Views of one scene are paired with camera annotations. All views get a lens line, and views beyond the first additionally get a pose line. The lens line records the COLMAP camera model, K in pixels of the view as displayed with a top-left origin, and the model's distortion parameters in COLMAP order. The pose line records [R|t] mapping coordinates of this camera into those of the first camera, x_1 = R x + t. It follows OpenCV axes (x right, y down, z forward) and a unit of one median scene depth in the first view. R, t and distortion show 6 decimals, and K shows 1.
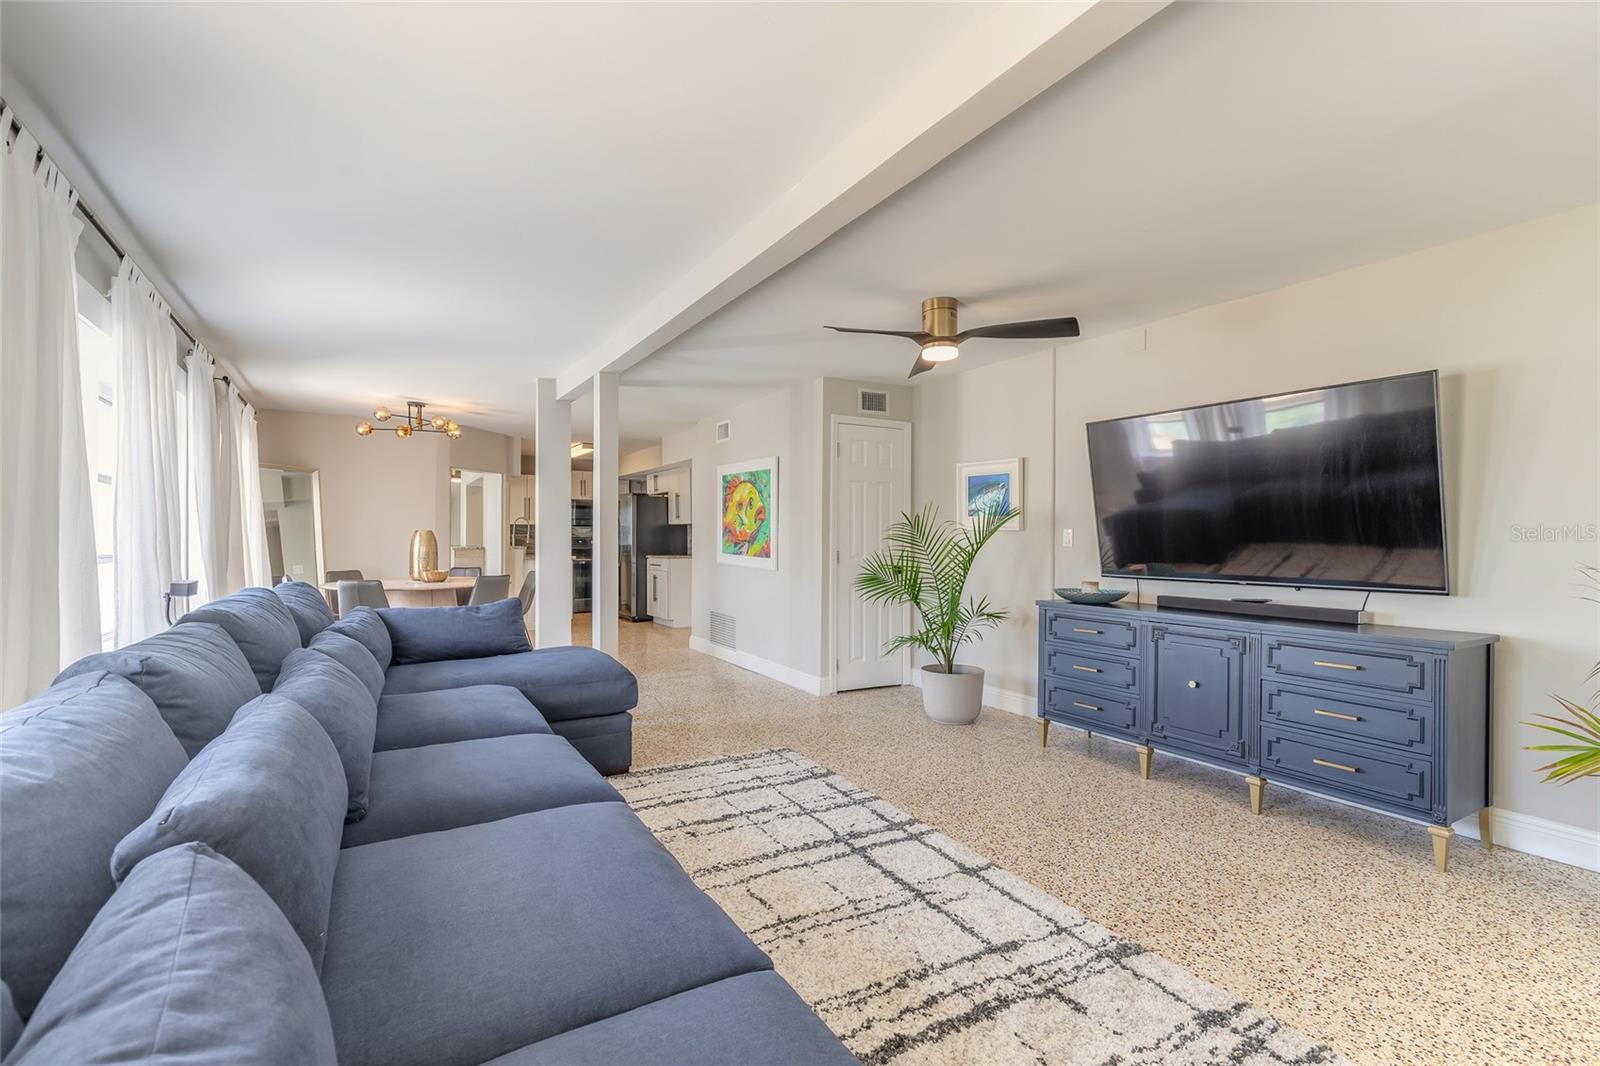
lens RADIAL K [[715.7, 0, 795.3], [0, 715.7, 538.1], [0, 0, 1]] dist [0.004421, -0.000502]
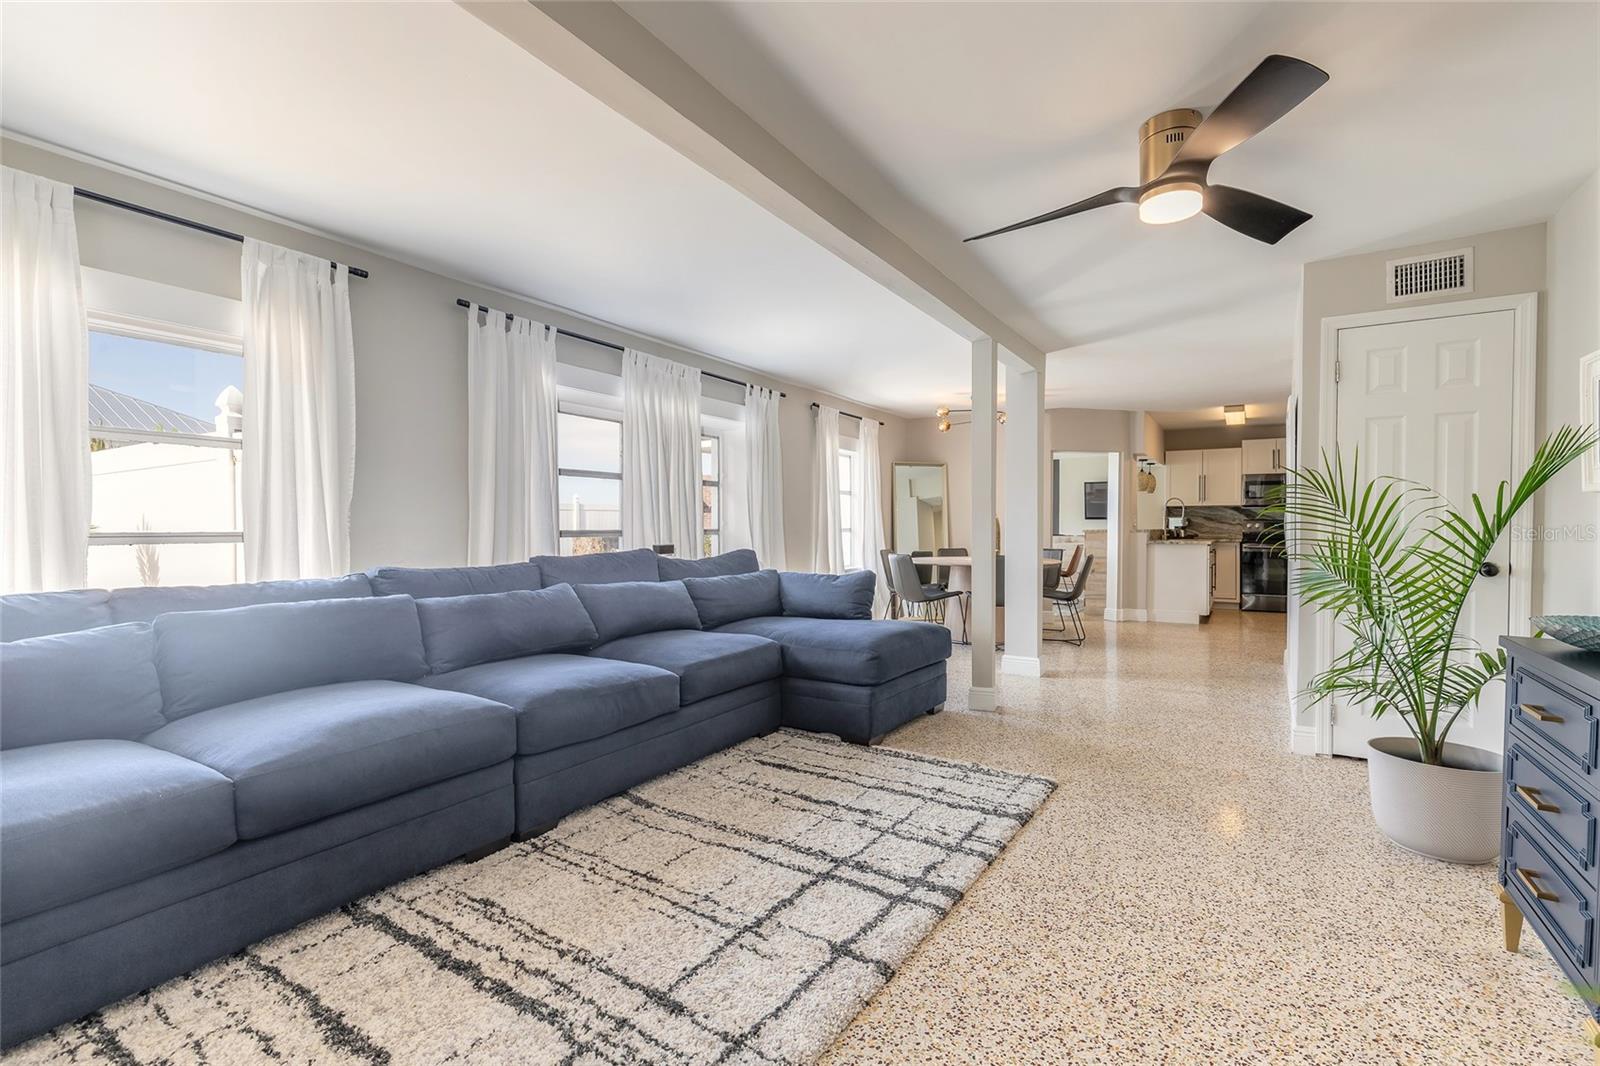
lens RADIAL K [[743.6, 0, 814.1], [0, 743.6, 535.9], [0, 0, 1]] dist [0.003127, -0.000169]
pose [[0.478809, 0.010740, -0.877853, 0.774682], [0.000427, 0.999922, 0.012466, 0.022639], [0.877919, -0.006344, 0.478768, 0.522843]]
